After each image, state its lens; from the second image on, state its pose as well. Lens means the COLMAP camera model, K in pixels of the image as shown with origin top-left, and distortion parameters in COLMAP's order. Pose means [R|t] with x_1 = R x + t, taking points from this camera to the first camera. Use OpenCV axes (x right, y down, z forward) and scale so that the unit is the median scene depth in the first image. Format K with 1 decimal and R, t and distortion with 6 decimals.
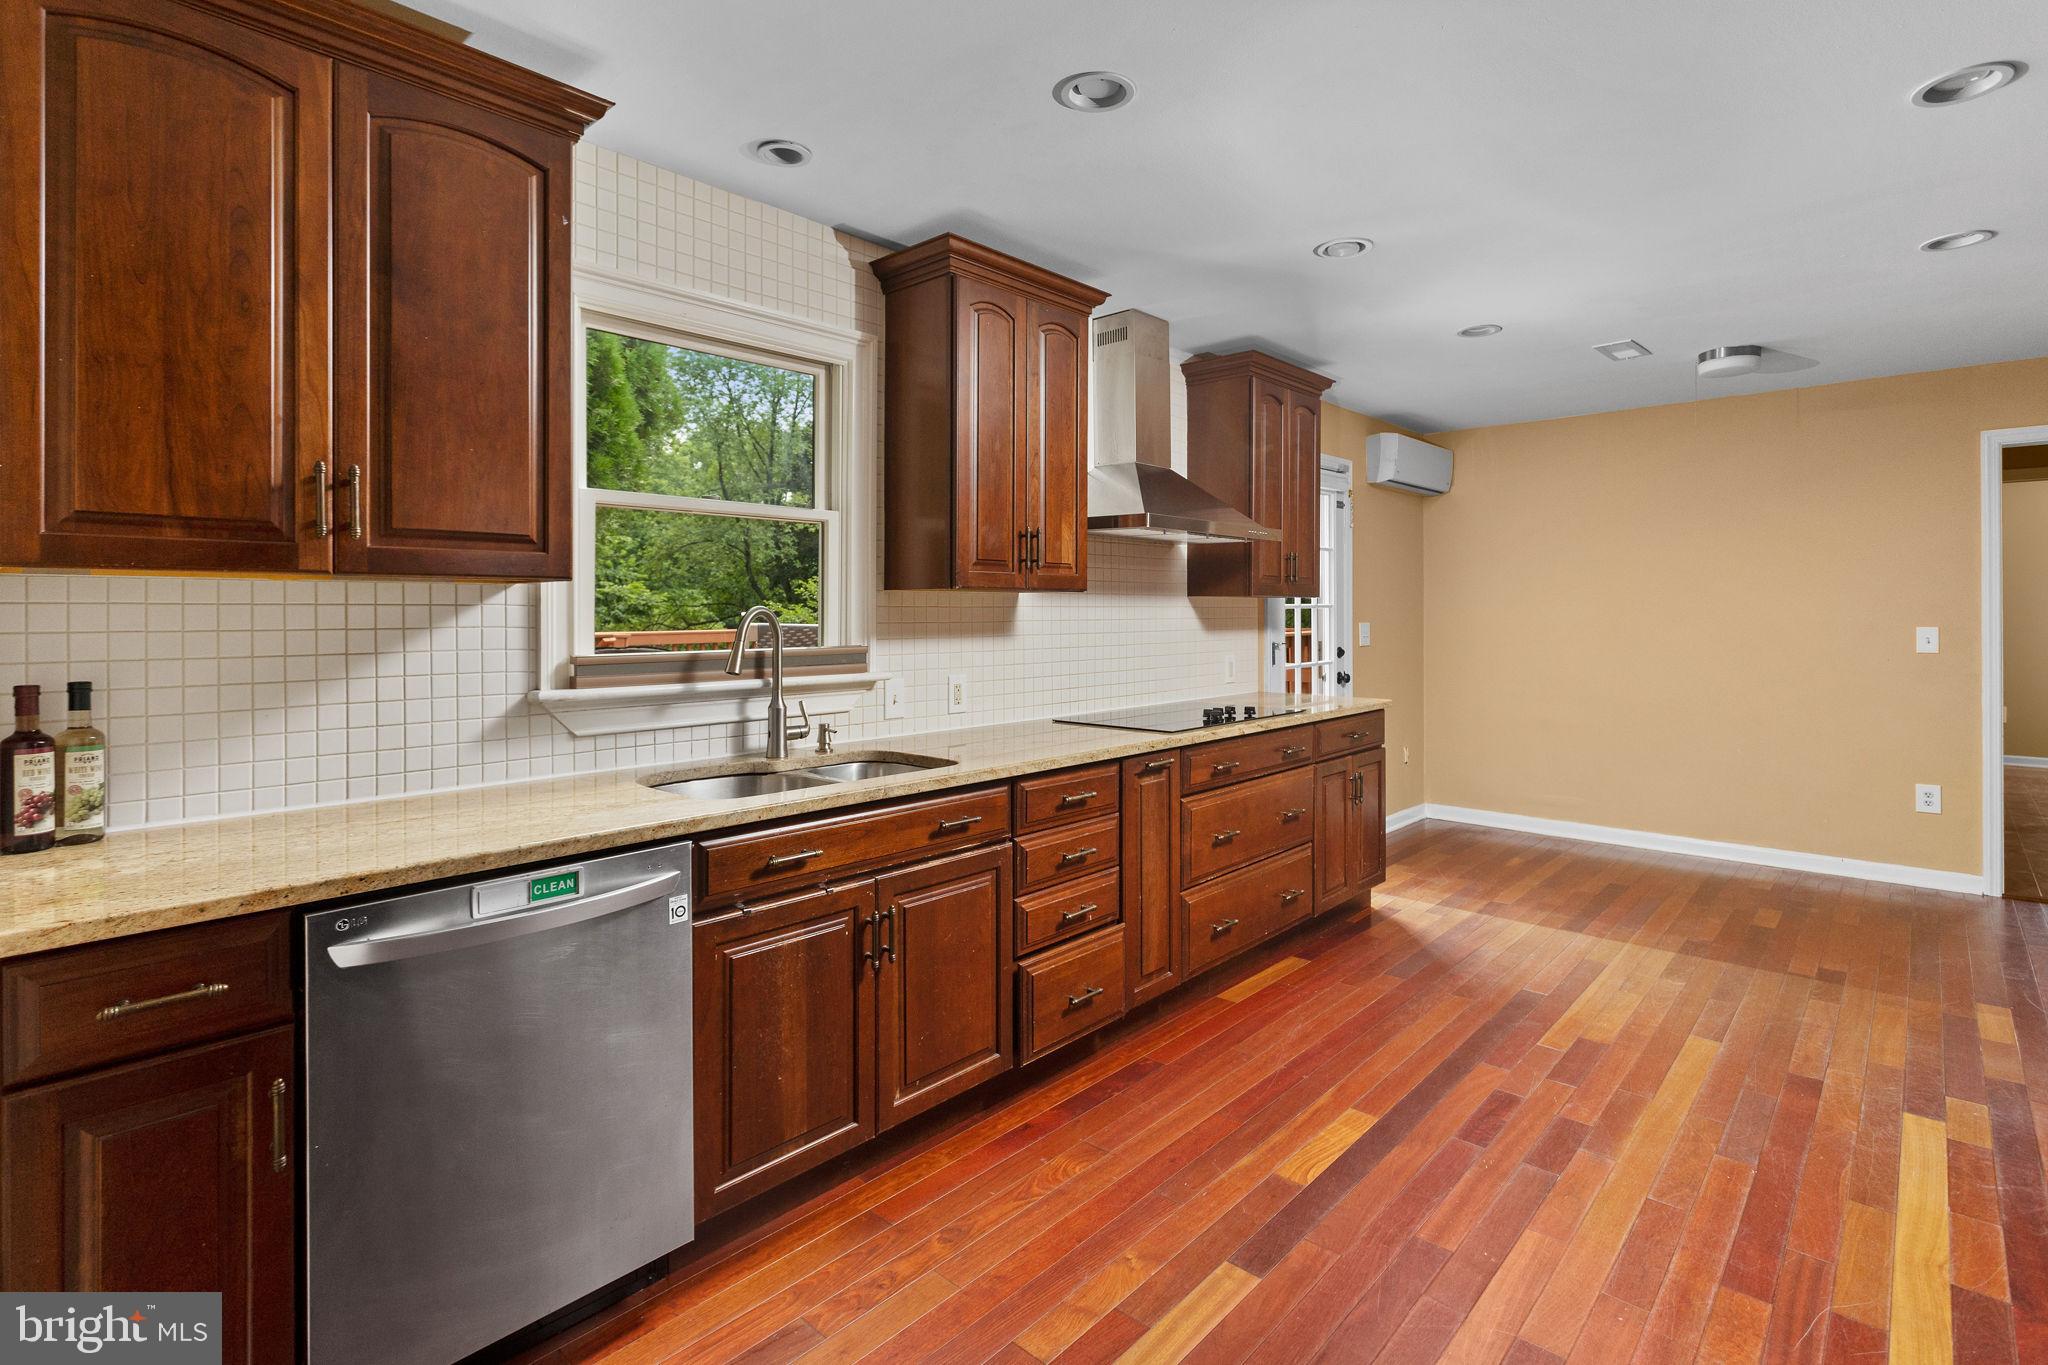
lens RADIAL K [[1002.8, 0, 1036.4], [0, 1002.8, 614.1], [0, 0, 1]] dist [0.011741, -0.004026]
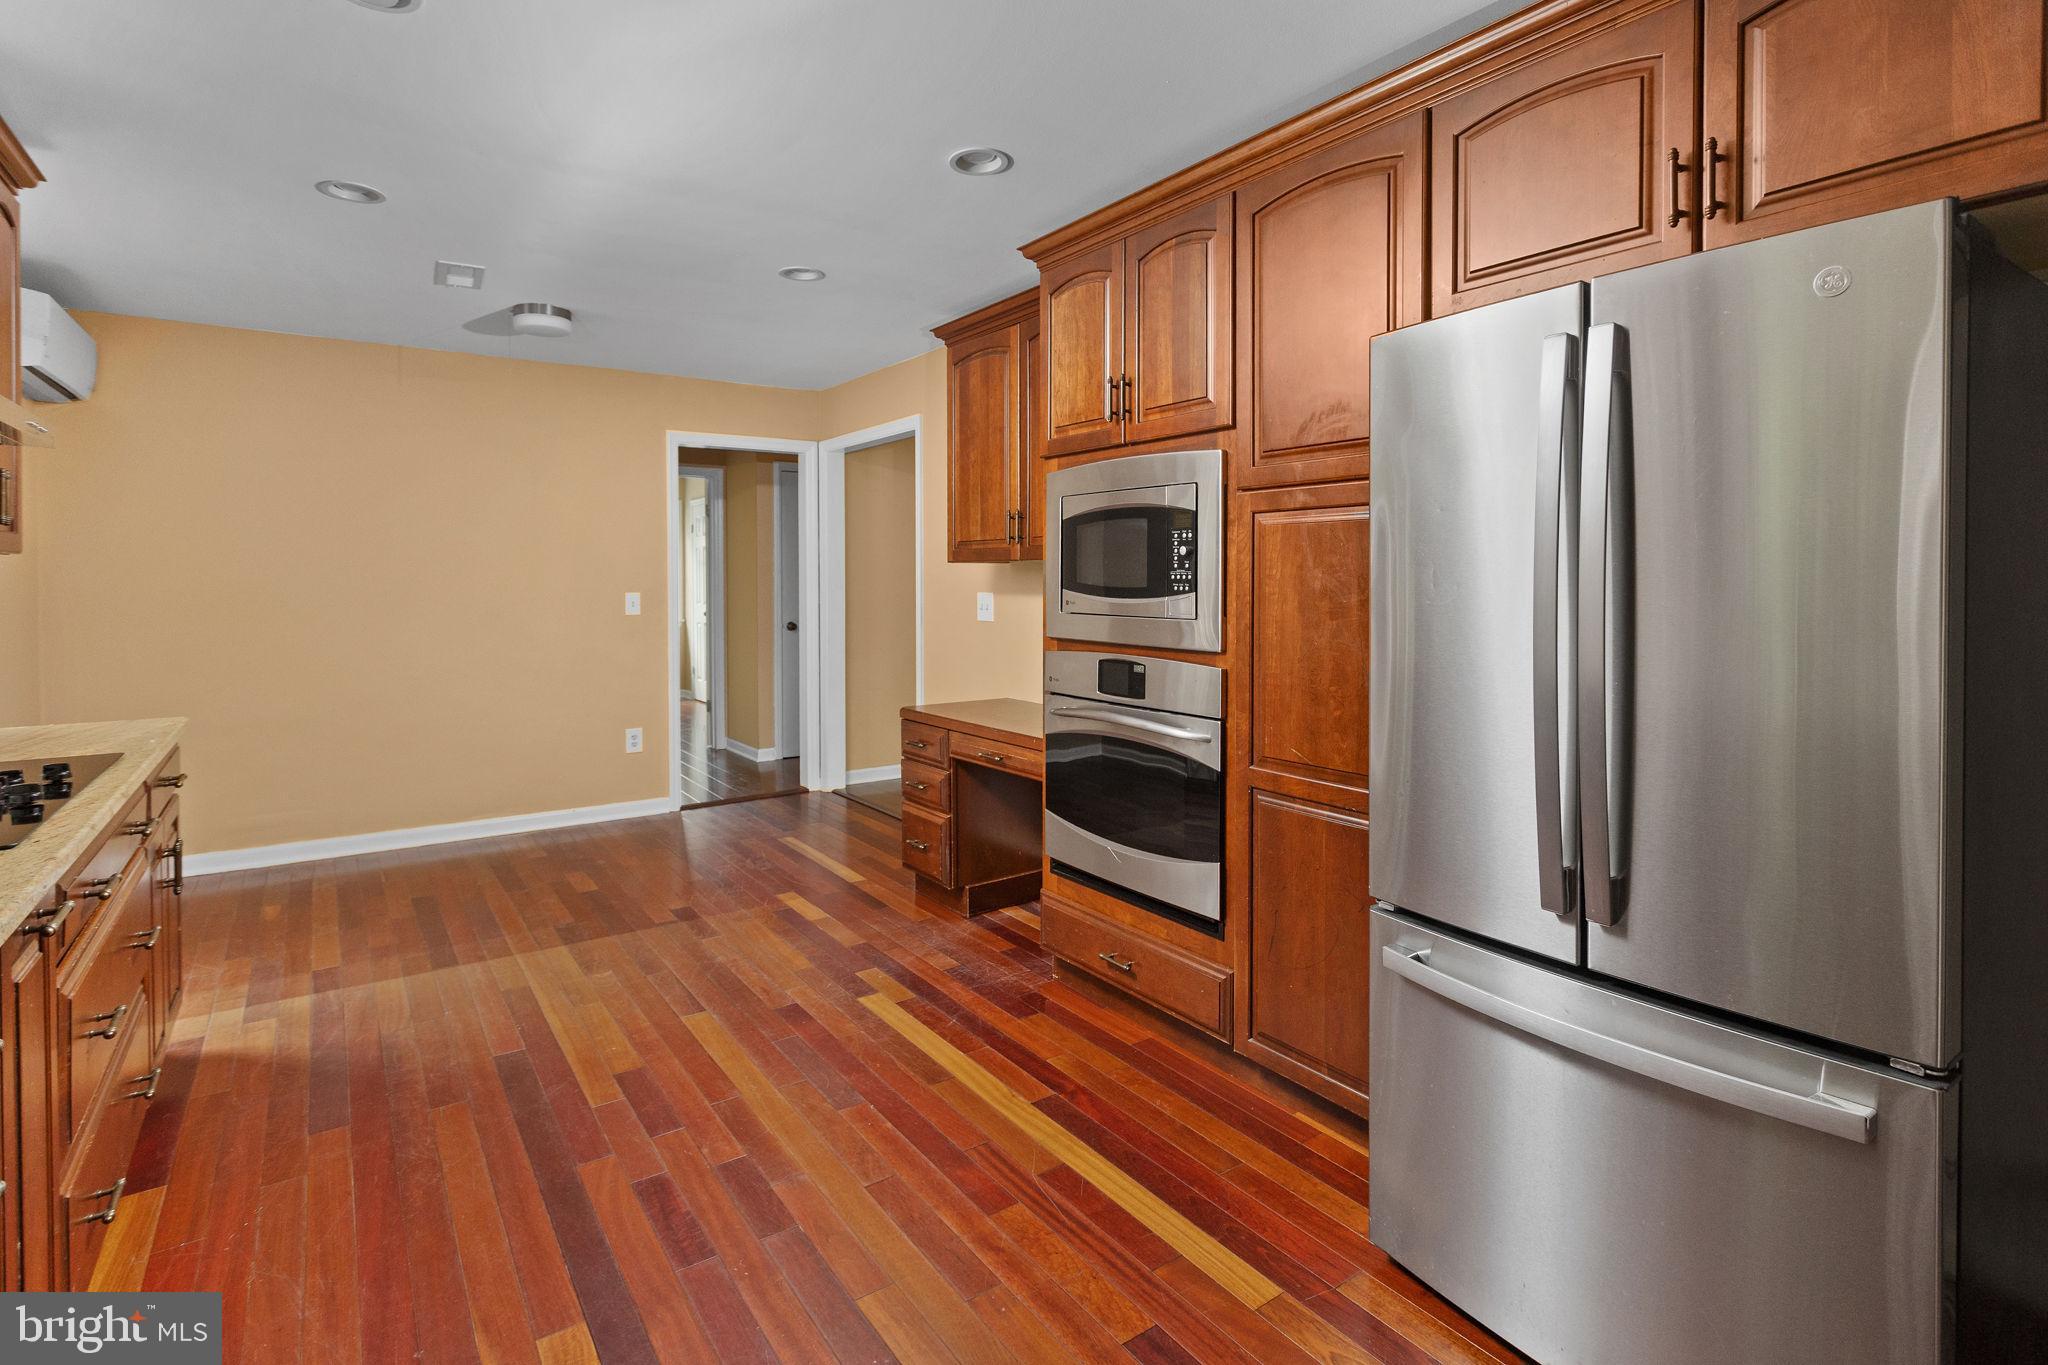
lens RADIAL K [[1002.8, 0, 1032.9], [0, 1002.8, 589.8], [0, 0, 1]] dist [0.011741, -0.004026]
pose [[0.226502, -0.010738, 0.973952, -0.222845], [0.005657, 0.999937, 0.009709, 0.002503], [-0.973994, 0.003310, 0.226548, 0.492152]]
